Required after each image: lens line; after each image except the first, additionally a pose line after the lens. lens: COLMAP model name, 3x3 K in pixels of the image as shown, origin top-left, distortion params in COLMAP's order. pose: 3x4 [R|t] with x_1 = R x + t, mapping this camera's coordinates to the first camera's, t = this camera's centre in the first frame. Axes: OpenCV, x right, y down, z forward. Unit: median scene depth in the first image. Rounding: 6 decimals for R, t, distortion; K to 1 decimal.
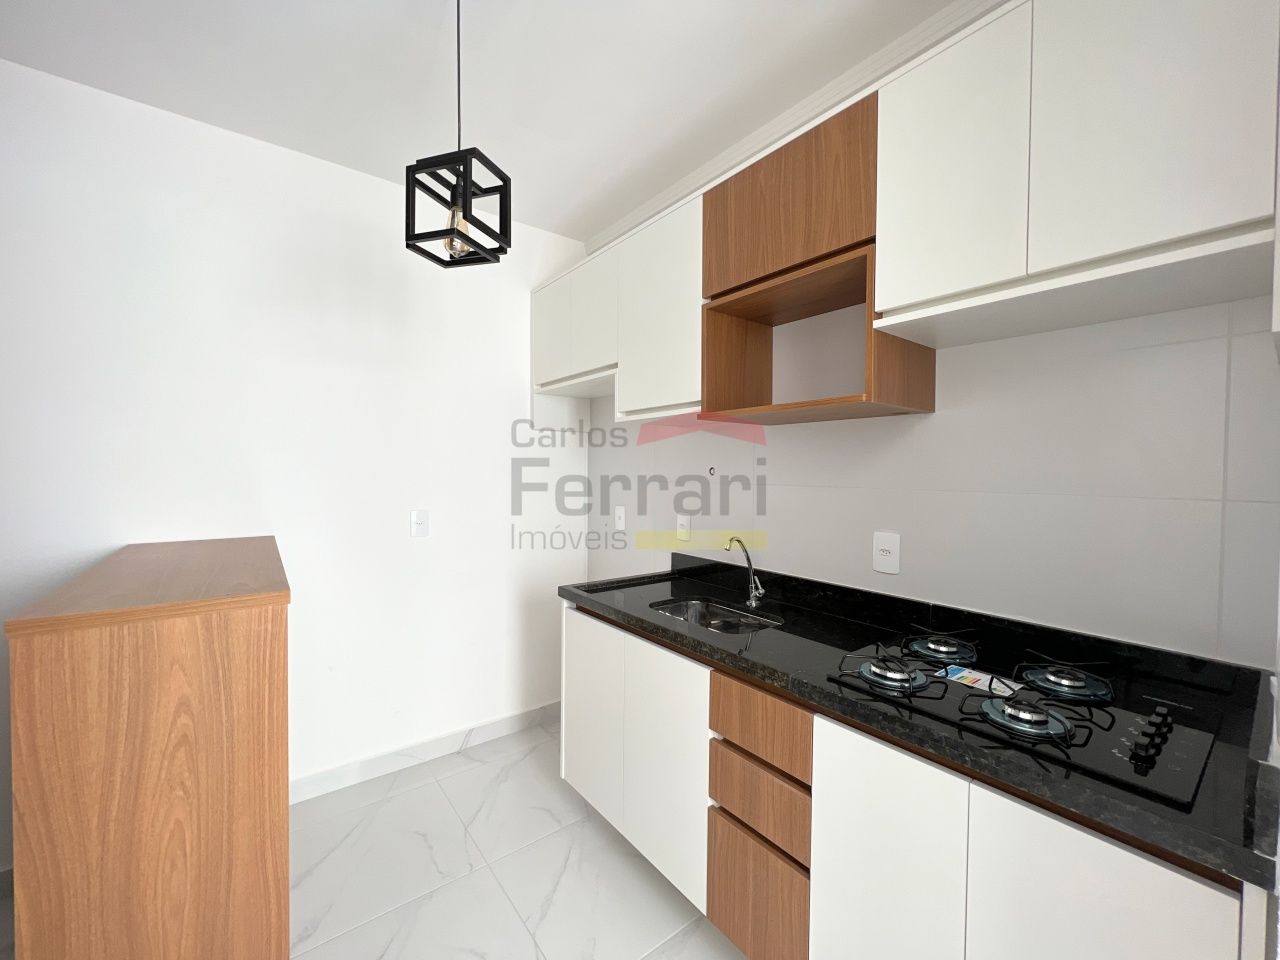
lens RADIAL K [[510.6, 0, 637.0], [0, 510.6, 485.8], [0, 0, 1]] dist [0.000078, 0.000304]
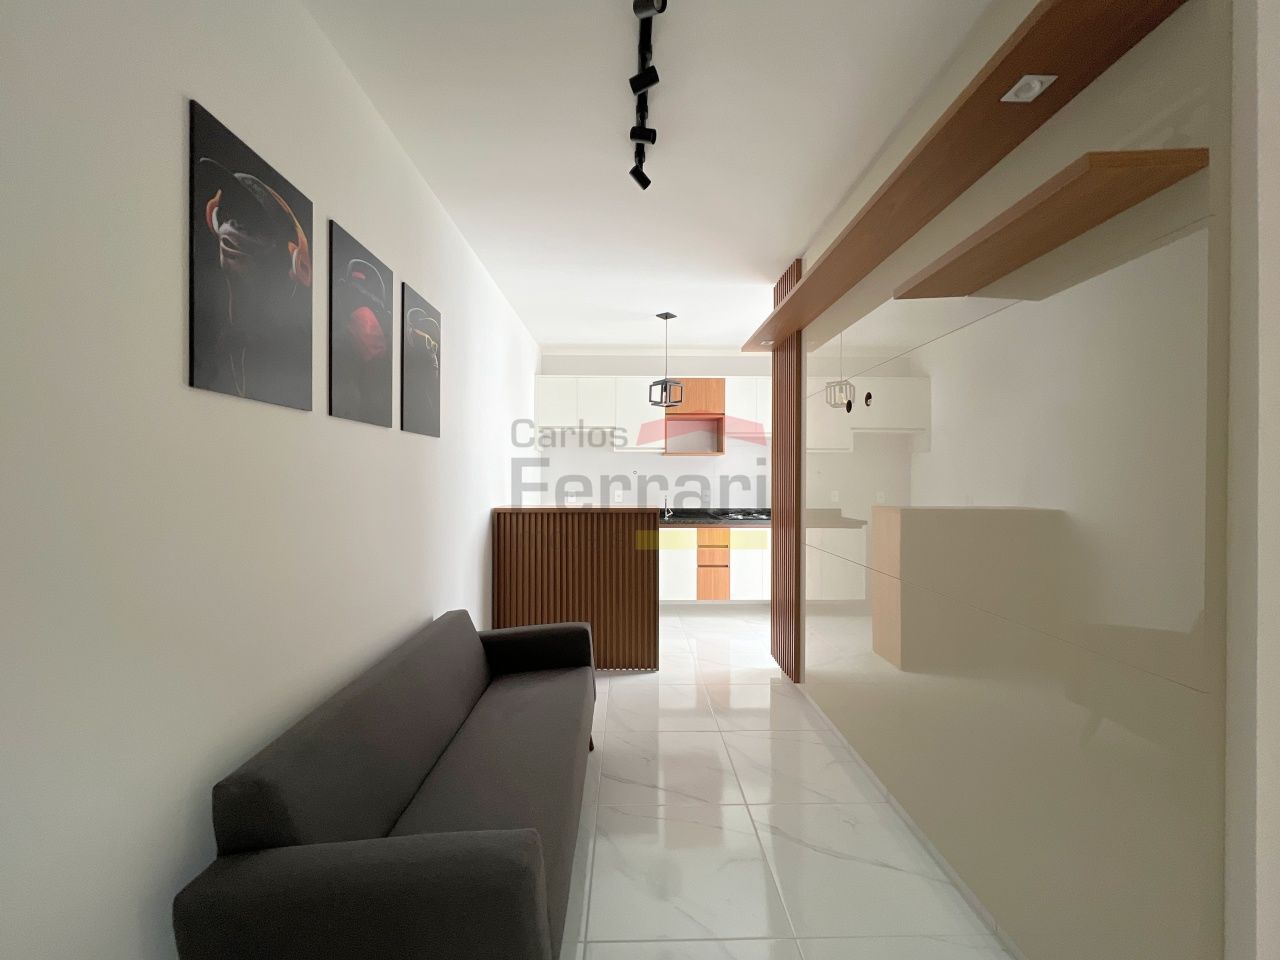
lens RADIAL K [[510.6, 0, 637.0], [0, 510.6, 485.8], [0, 0, 1]] dist [0.000078, 0.000304]
pose [[0.584584, -0.005357, 0.811315, -2.218773], [0.031651, 0.999368, -0.016207, 0.089700], [-0.810715, 0.035153, 0.584384, -0.539912]]
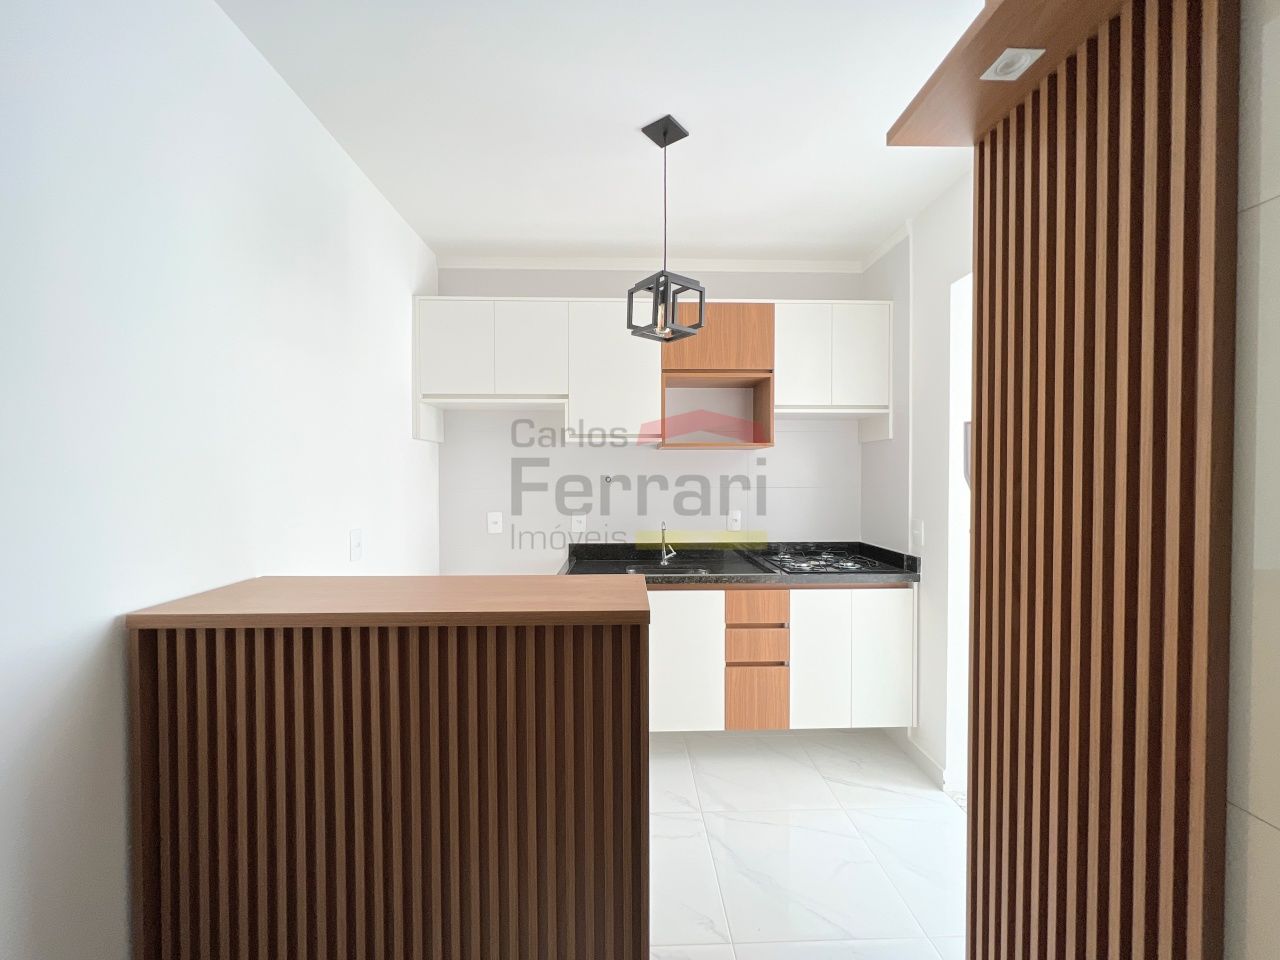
lens RADIAL K [[510.6, 0, 637.0], [0, 510.6, 485.8], [0, 0, 1]] dist [0.000078, 0.000304]
pose [[0.576322, -0.020617, 0.816963, -1.129181], [0.035346, 0.999375, 0.000286, -0.012054], [-0.816458, 0.028712, 0.576691, 0.162073]]
